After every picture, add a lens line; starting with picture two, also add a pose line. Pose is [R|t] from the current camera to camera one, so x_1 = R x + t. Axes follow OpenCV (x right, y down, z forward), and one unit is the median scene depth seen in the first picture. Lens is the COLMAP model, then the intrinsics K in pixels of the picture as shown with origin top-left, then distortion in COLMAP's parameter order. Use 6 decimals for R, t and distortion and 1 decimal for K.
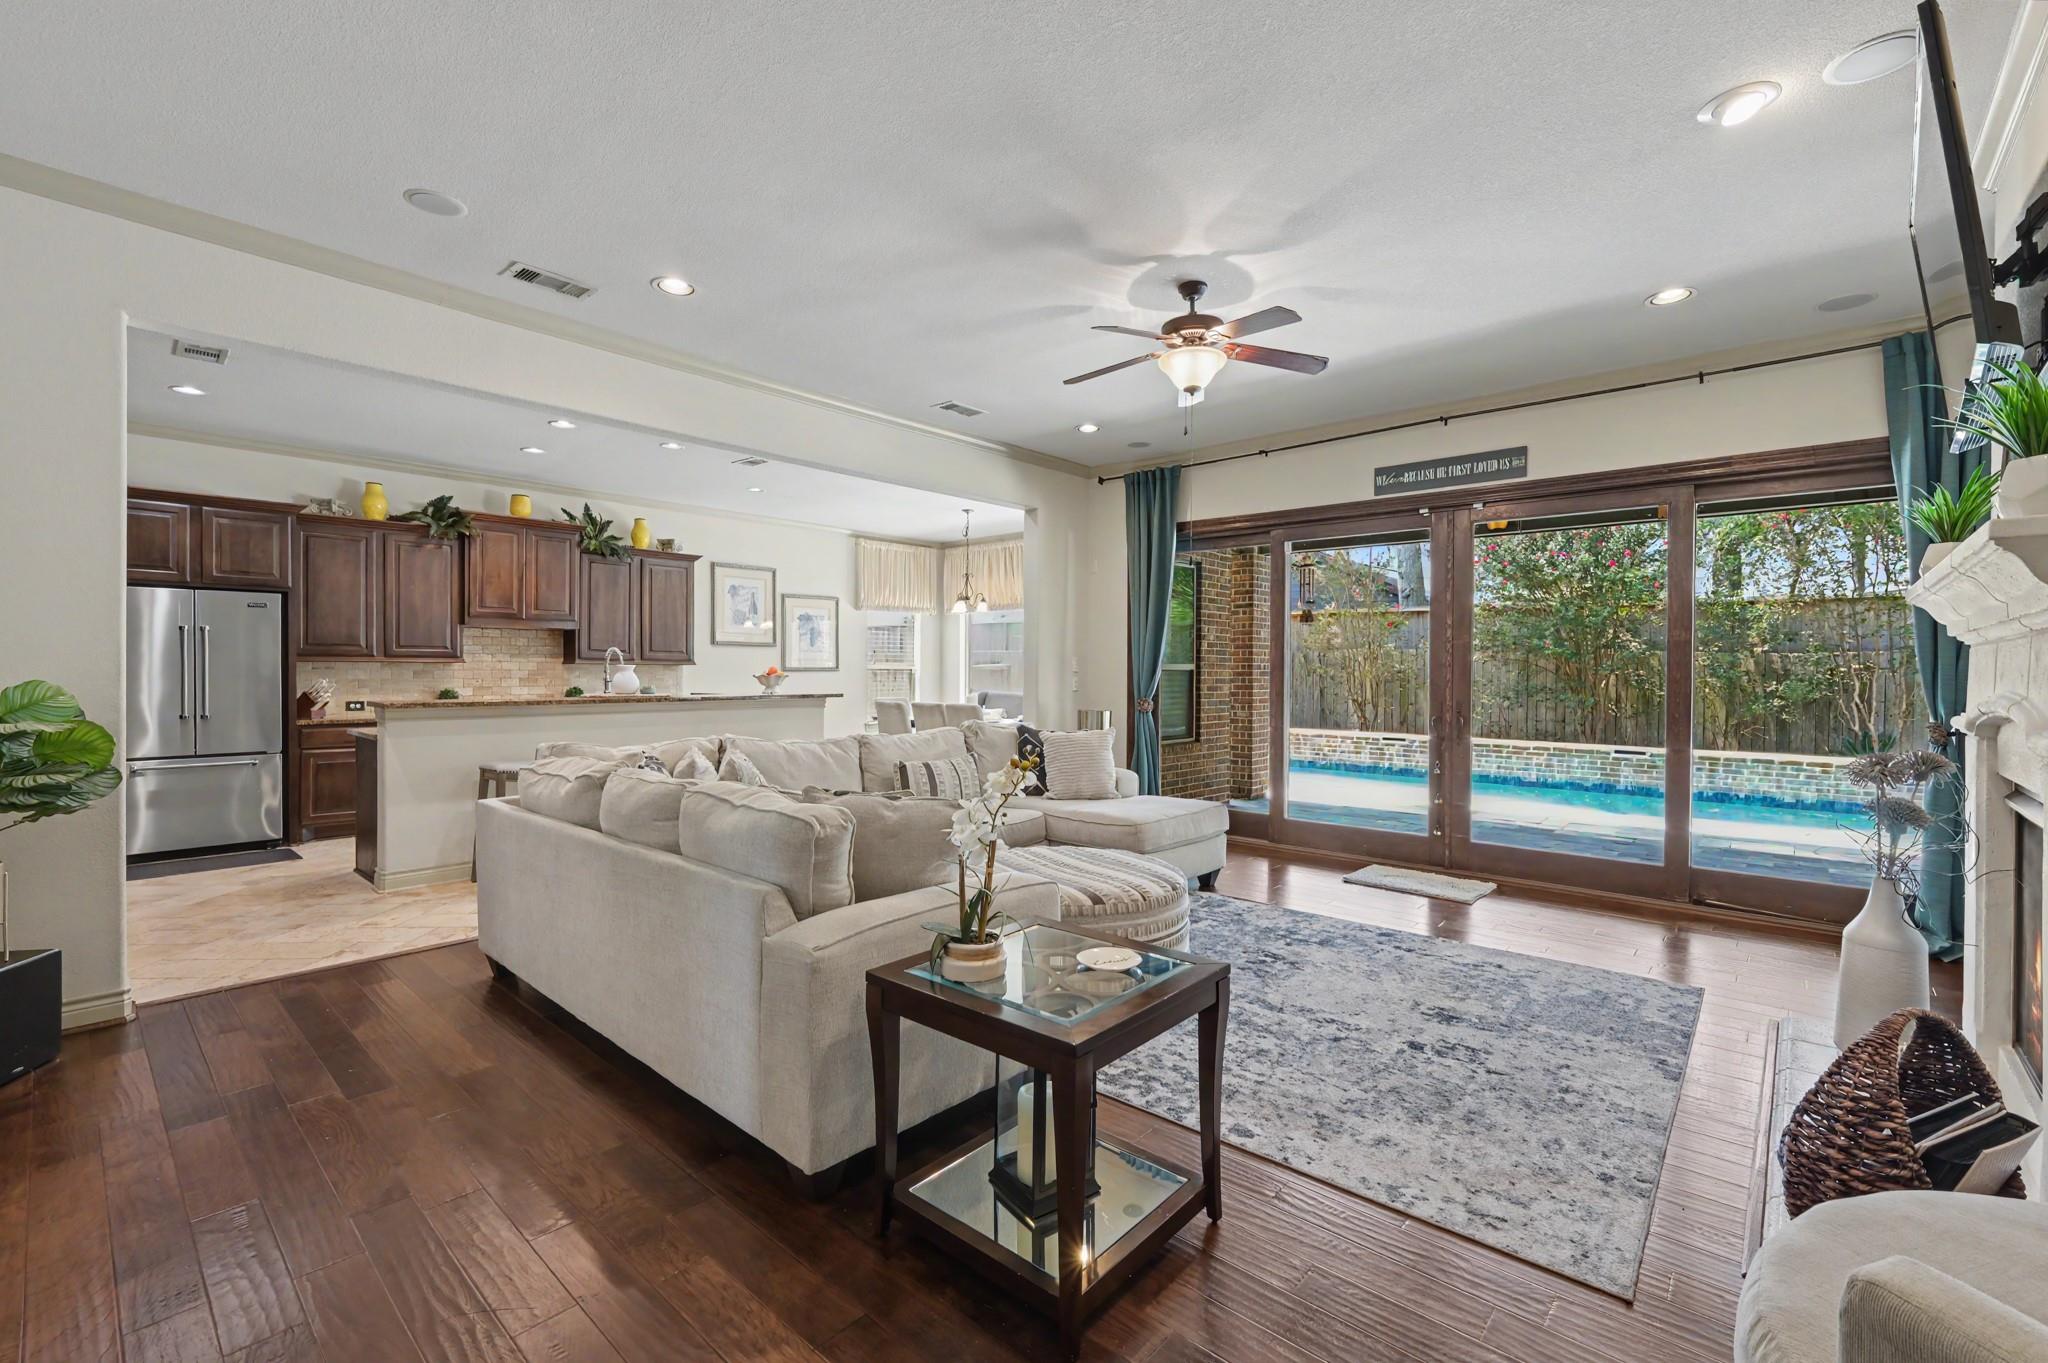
lens RADIAL K [[892.4, 0, 1024.0], [0, 892.4, 681.5], [0, 0, 1]] dist [-0.002206, -0.000175]
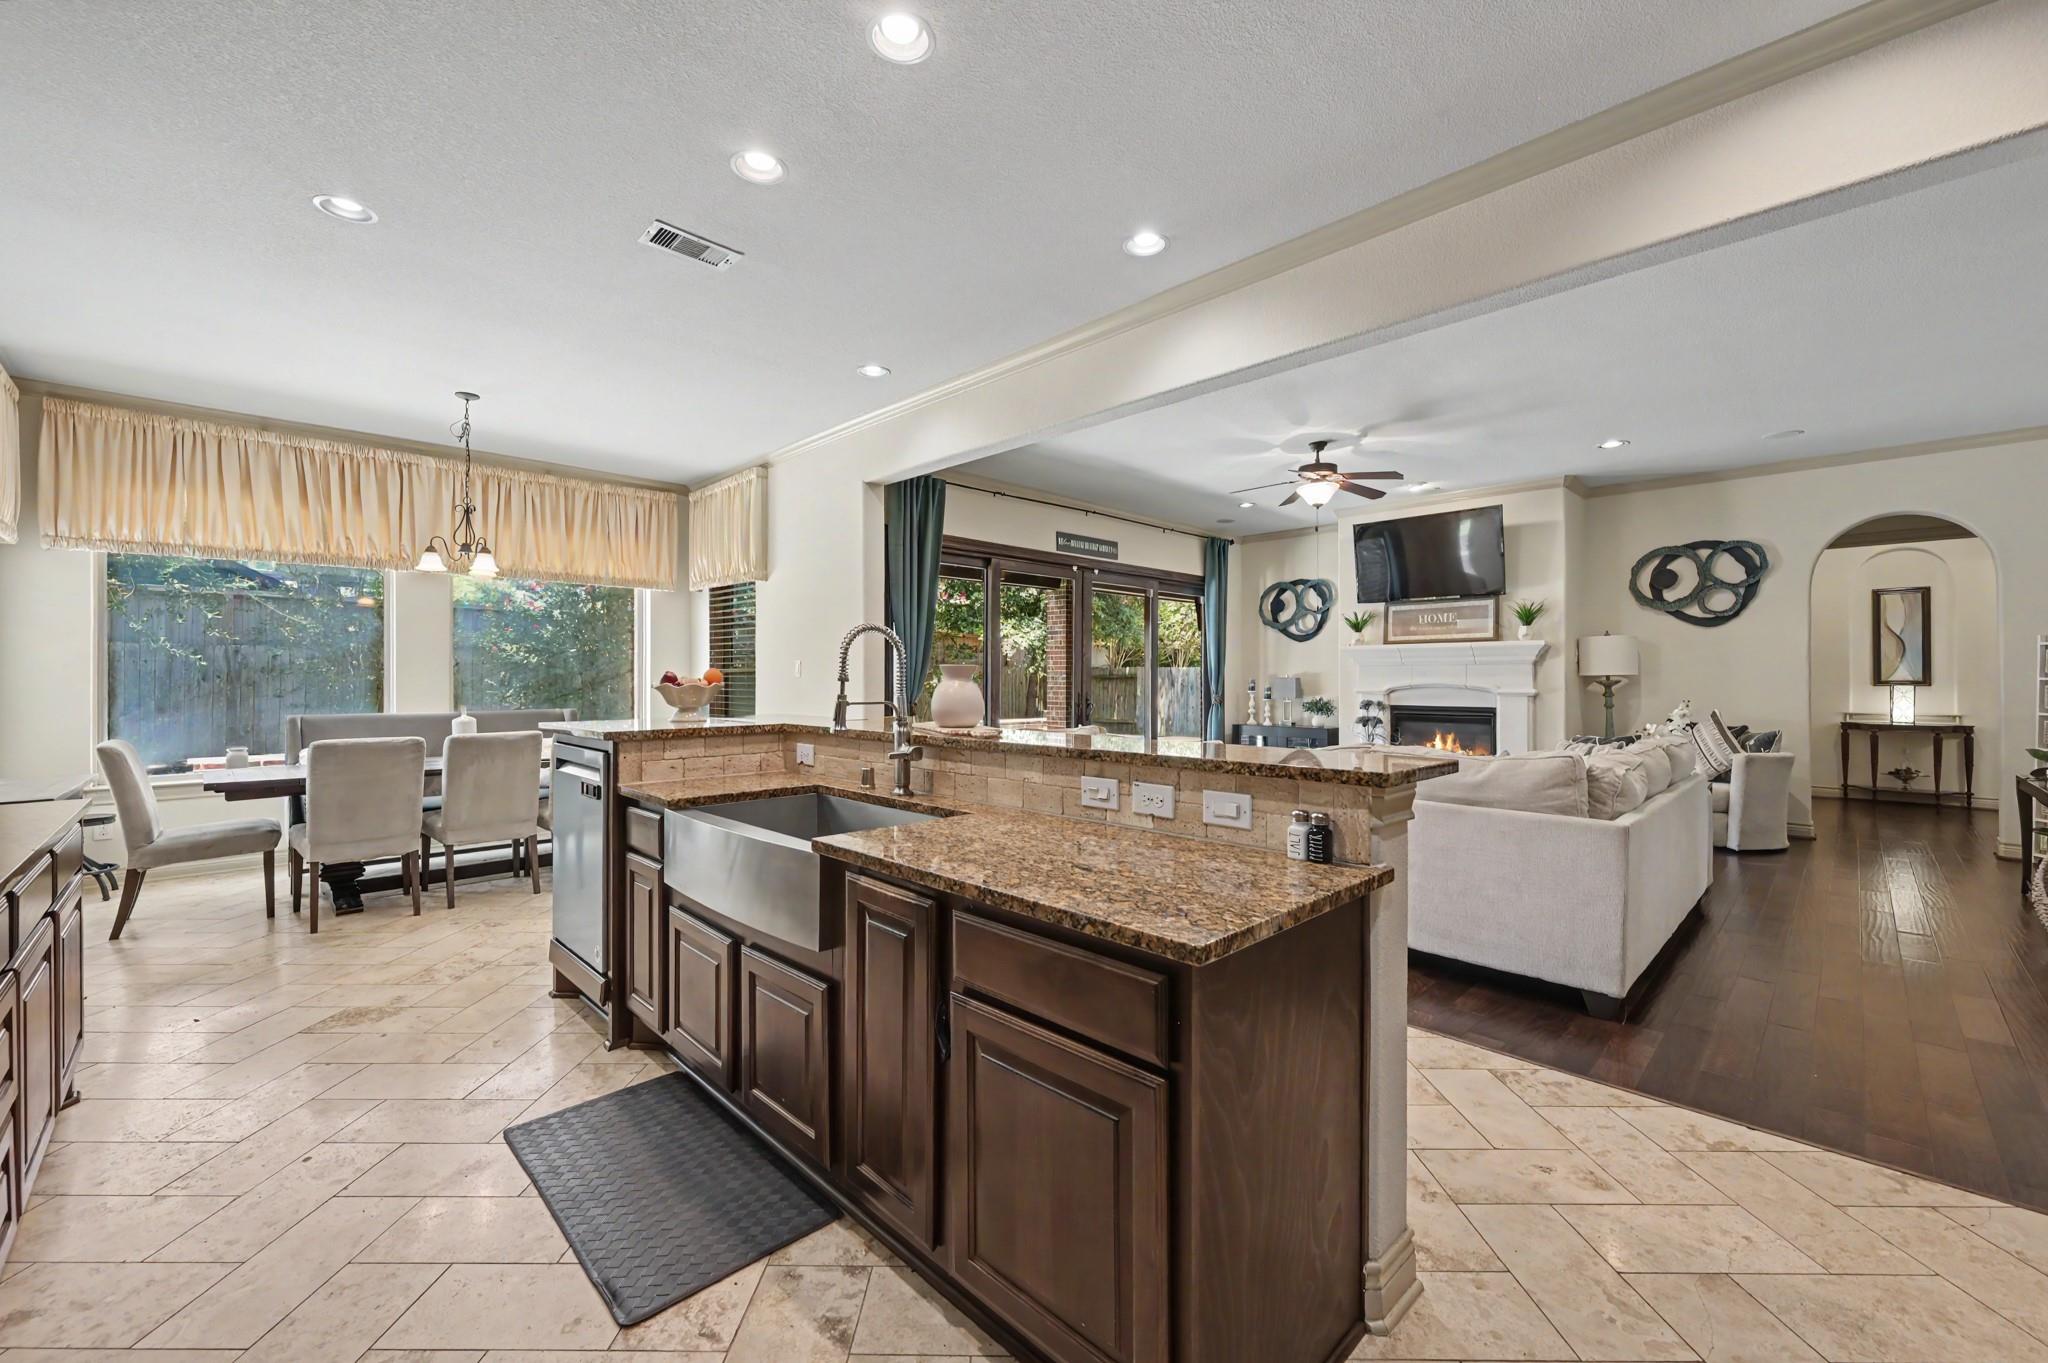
lens RADIAL K [[799.3, 0, 1024.0], [0, 799.3, 681.5], [0, 0, 1]] dist [-0.001124, -0.000120]
pose [[0.066193, -0.012110, 0.997733, -1.034709], [0.009416, 0.999889, 0.011512, -0.013398], [-0.997762, 0.008633, 0.066299, 1.112132]]
